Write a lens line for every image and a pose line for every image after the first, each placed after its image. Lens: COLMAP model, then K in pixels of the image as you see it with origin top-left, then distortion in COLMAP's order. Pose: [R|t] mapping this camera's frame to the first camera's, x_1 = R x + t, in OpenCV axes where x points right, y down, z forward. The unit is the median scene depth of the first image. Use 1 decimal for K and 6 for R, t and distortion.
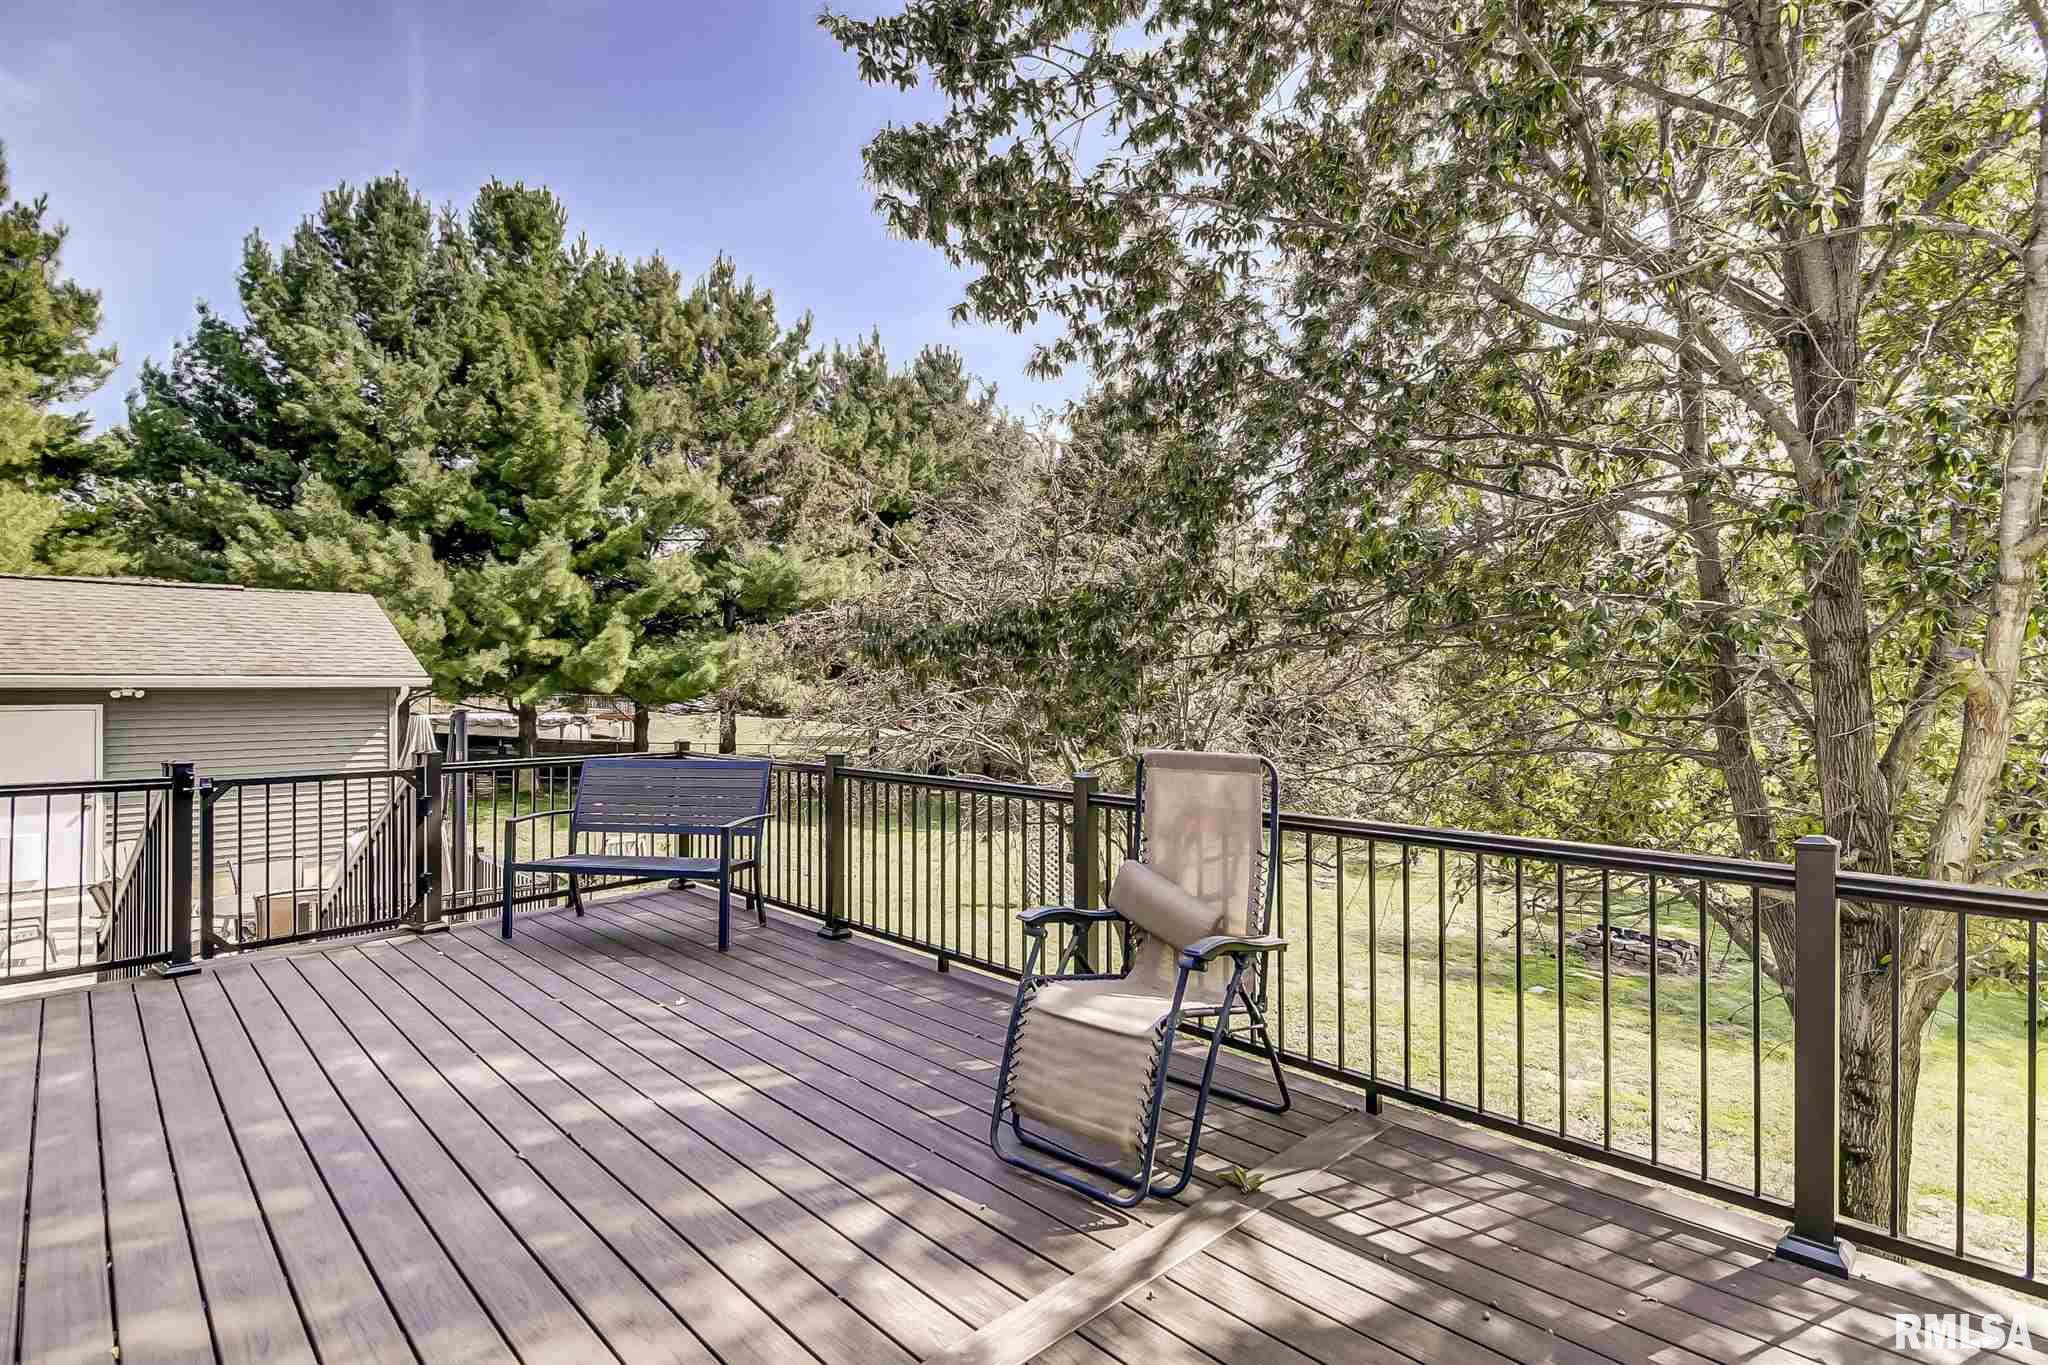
lens RADIAL K [[984.8, 0, 1027.4], [0, 984.8, 680.8], [0, 0, 1]] dist [0.004668, -0.006847]
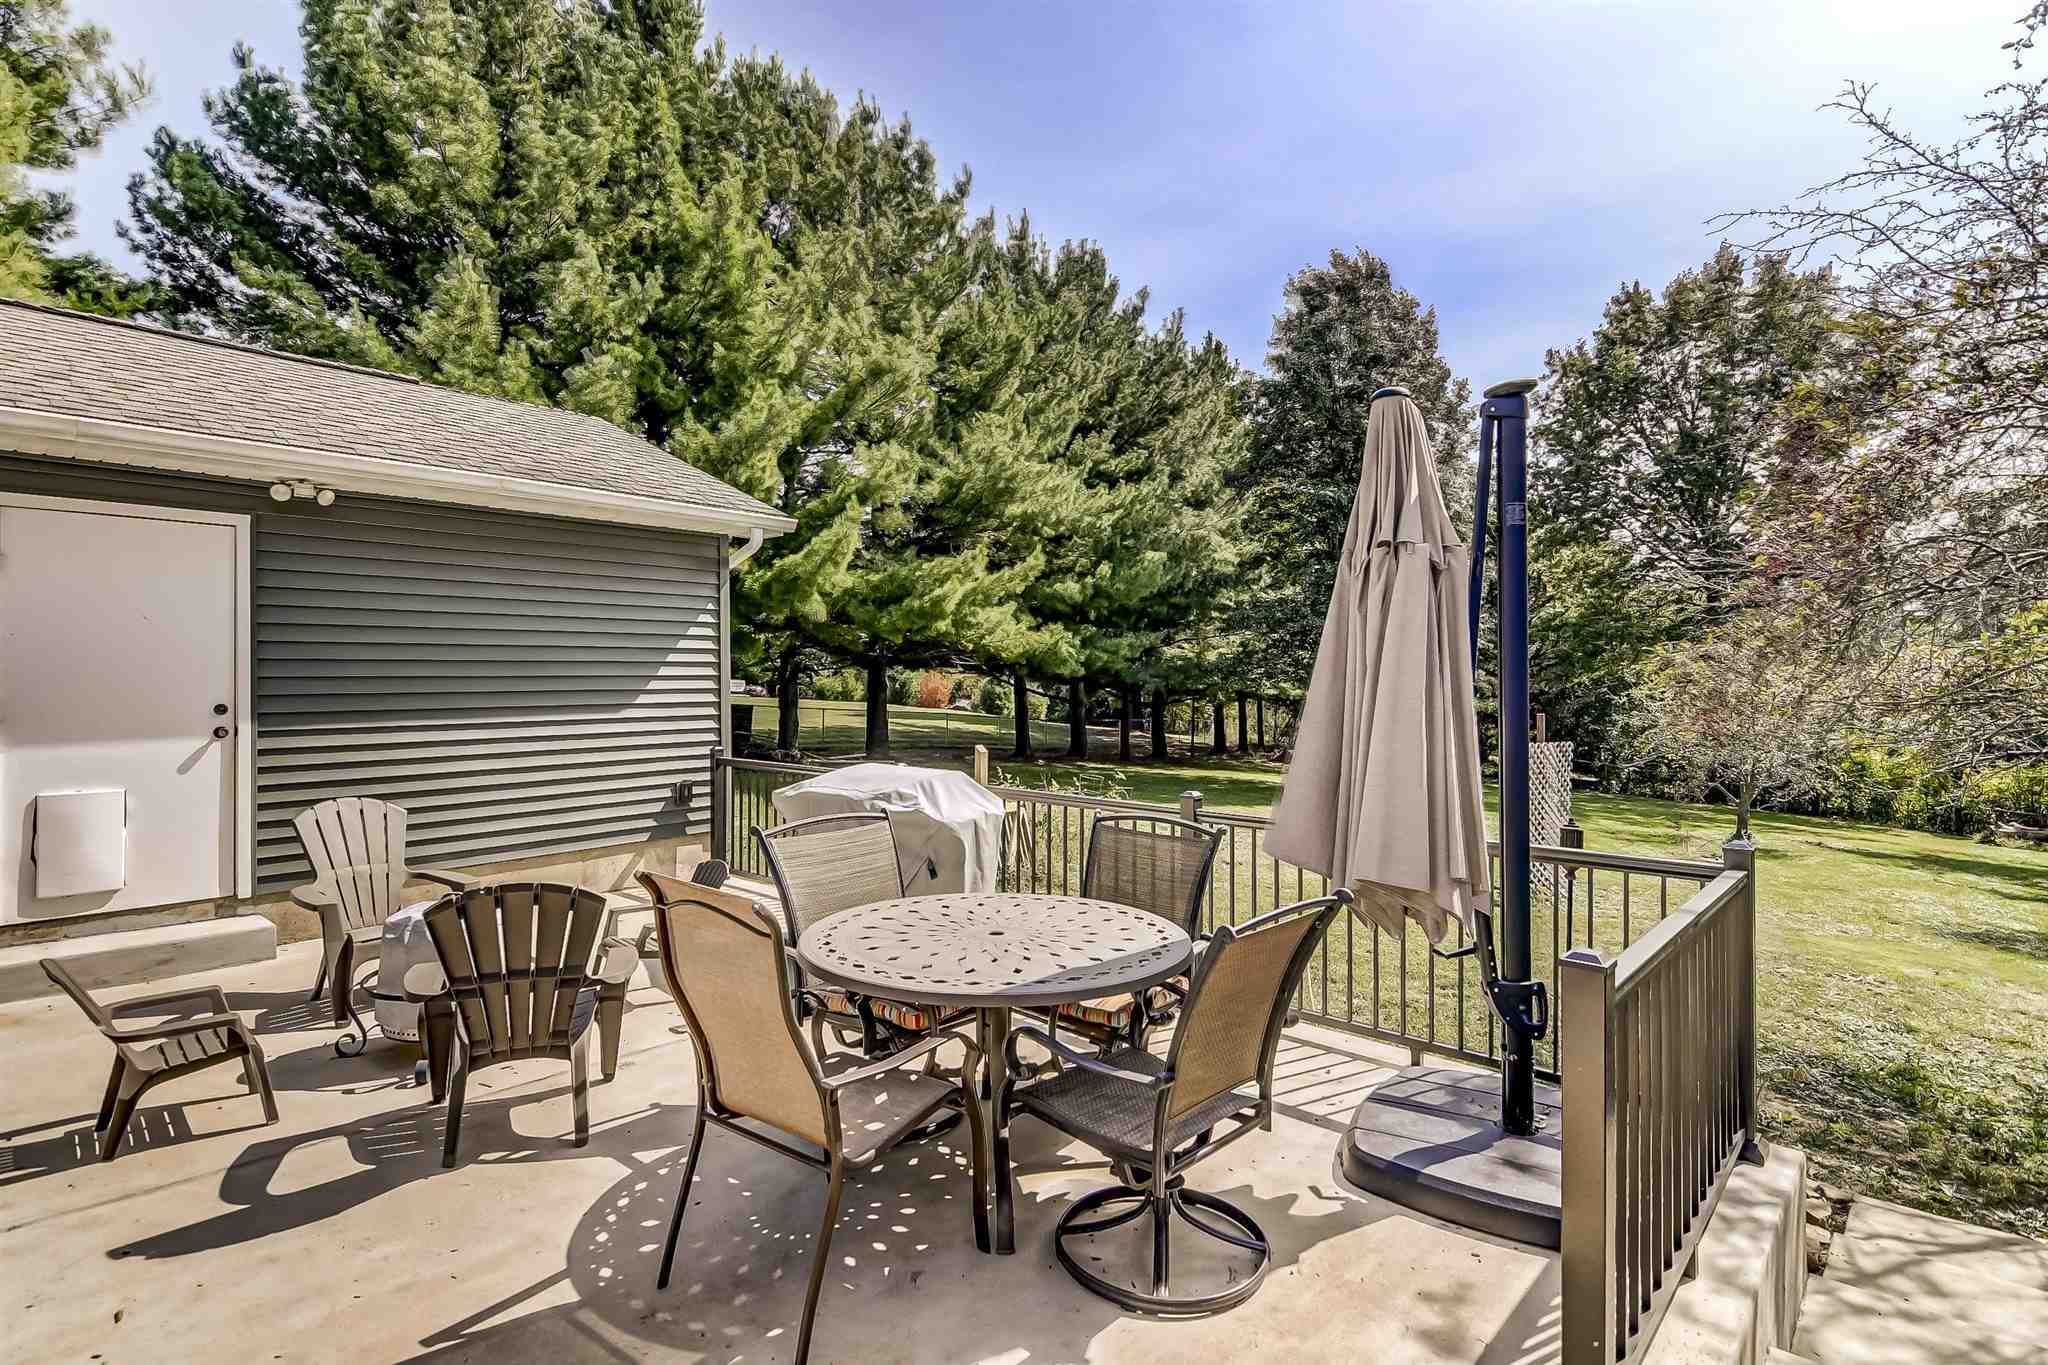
lens RADIAL K [[984.8, 0, 1017.7], [0, 984.8, 688.3], [0, 0, 1]] dist [0.004668, -0.006847]
pose [[0.998841, 0.001354, 0.048118, -0.328358], [-0.001970, 0.999917, 0.012769, 0.056279], [-0.048096, -0.012849, 0.998760, 0.279314]]
